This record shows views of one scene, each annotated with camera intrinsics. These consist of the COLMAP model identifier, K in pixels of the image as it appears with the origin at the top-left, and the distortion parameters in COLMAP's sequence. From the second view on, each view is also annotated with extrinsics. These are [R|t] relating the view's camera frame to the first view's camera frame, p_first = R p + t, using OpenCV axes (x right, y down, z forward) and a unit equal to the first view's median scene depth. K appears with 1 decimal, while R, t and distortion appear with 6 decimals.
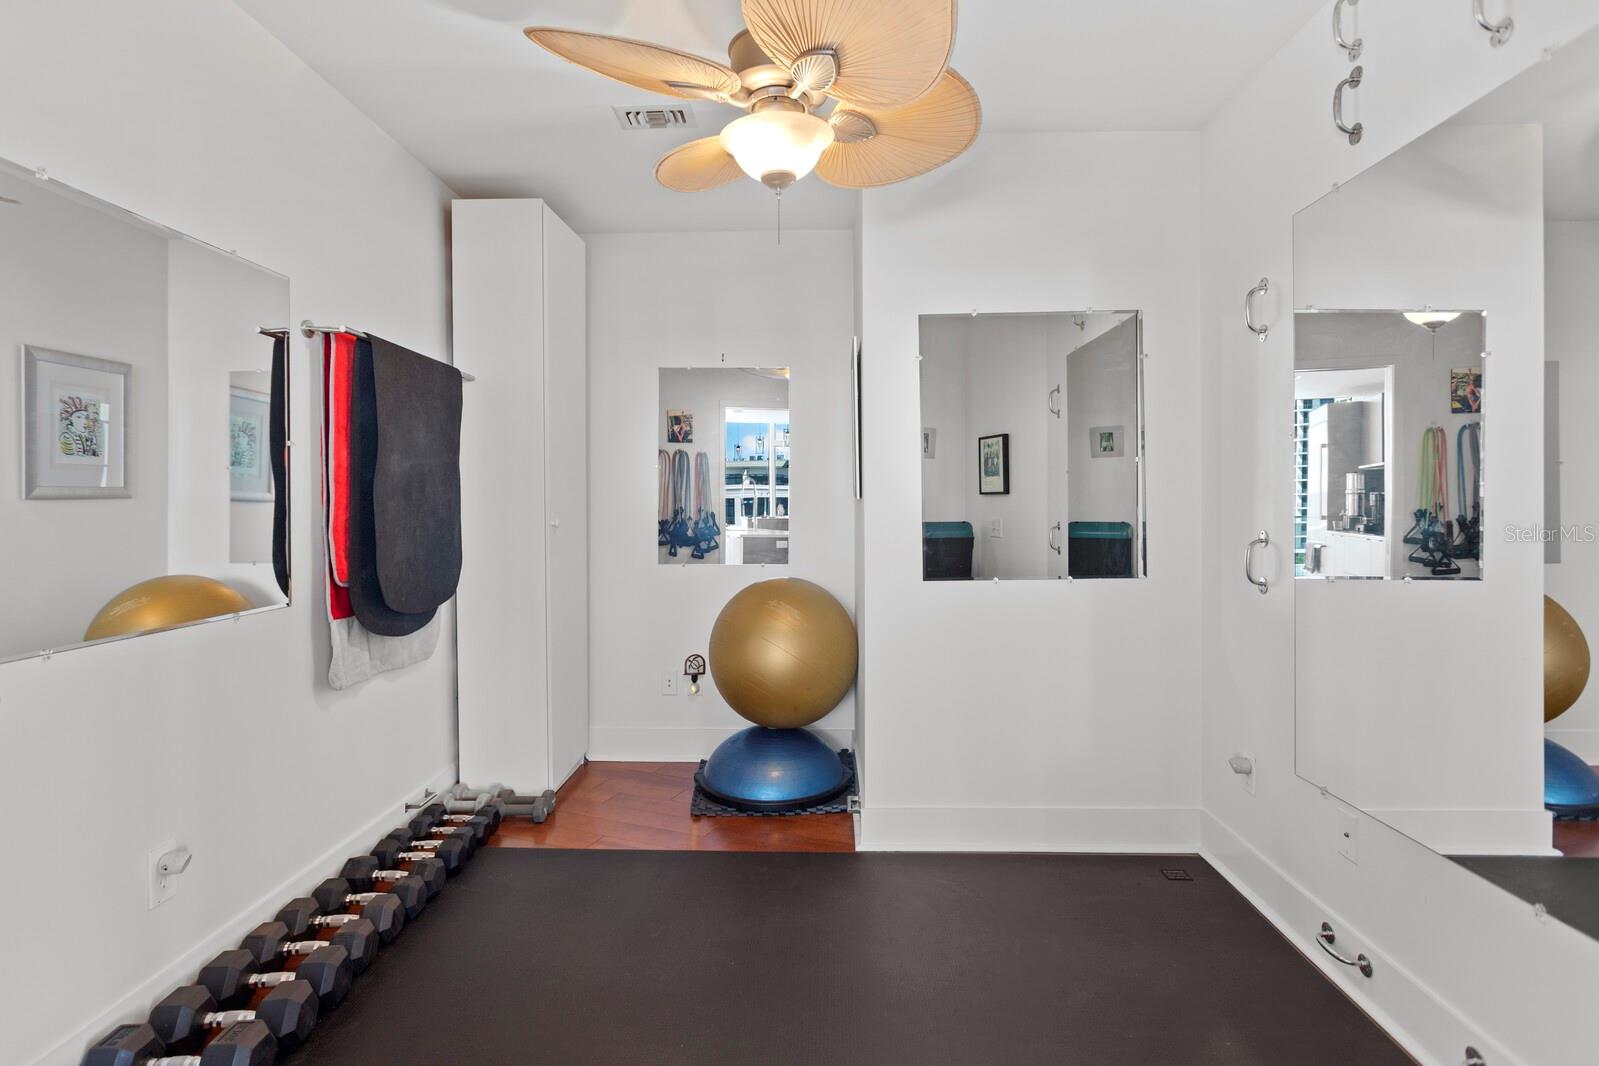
lens RADIAL K [[795.1, 0, 796.9], [0, 795.1, 489.8], [0, 0, 1]] dist [-0.001684, -0.000297]
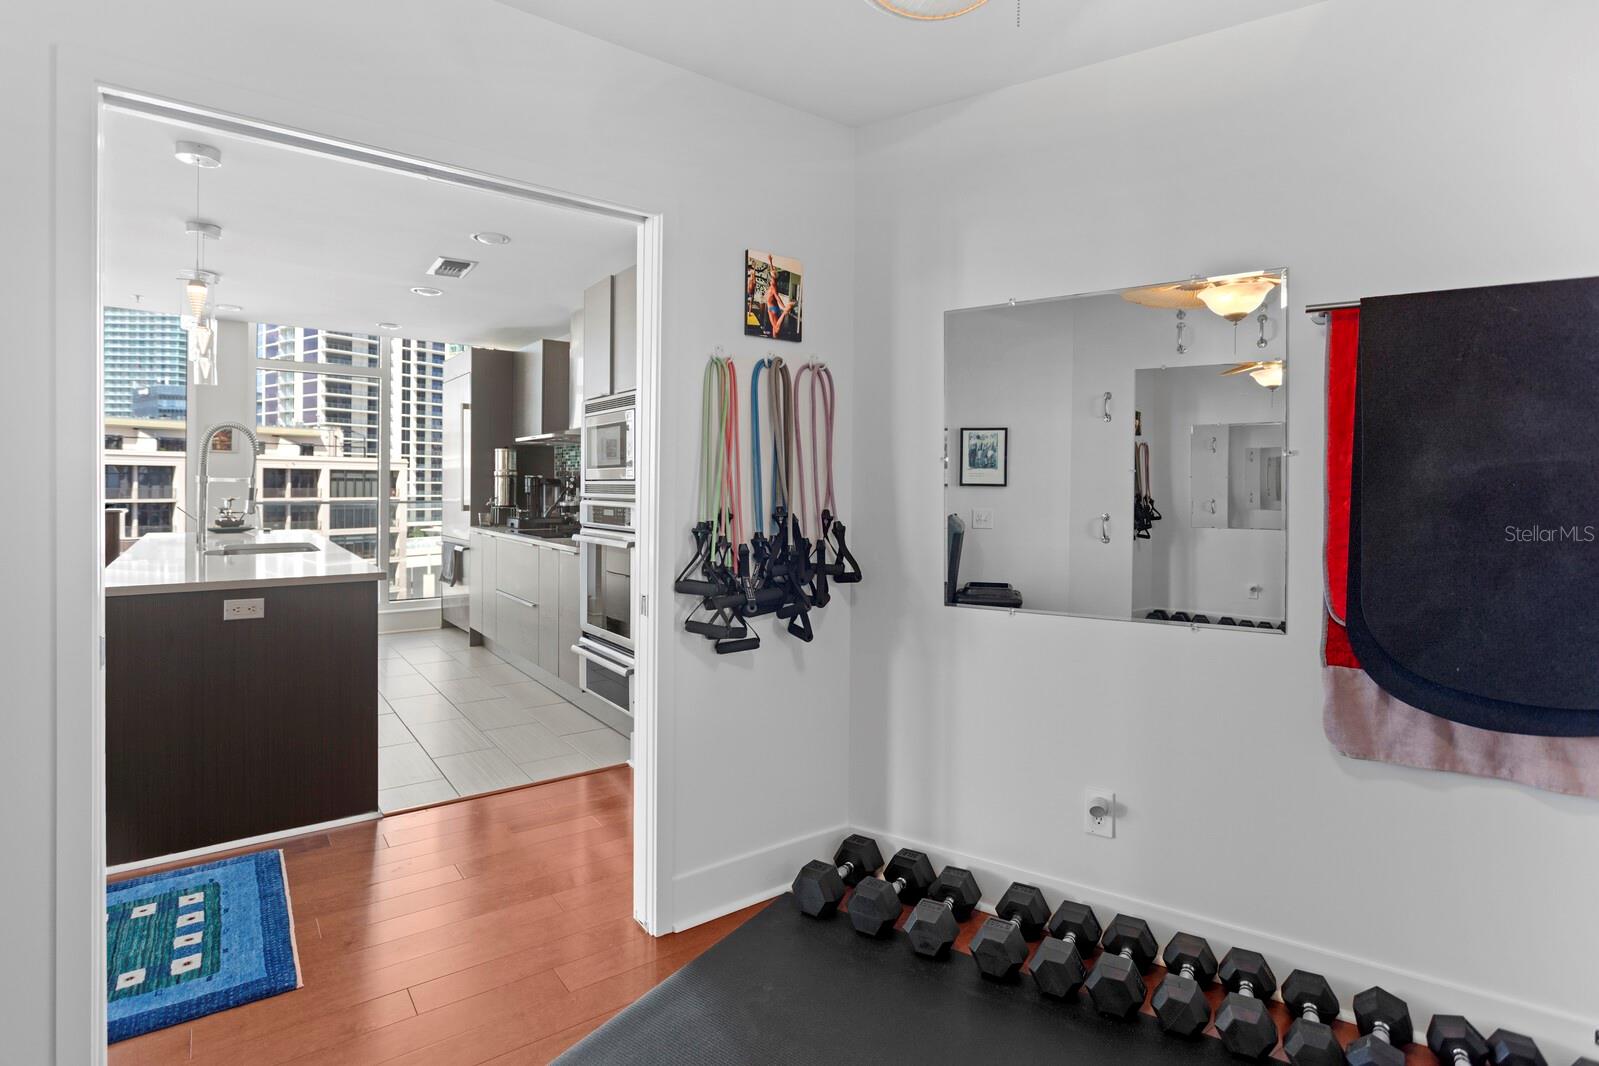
lens RADIAL K [[795.1, 0, 796.9], [0, 795.1, 489.8], [0, 0, 1]] dist [-0.001684, -0.000297]
pose [[0.533501, 0.002696, 0.845795, 0.404032], [-0.029728, 0.999437, 0.015566, -0.004246], [-0.845277, -0.033448, 0.533281, 0.690969]]
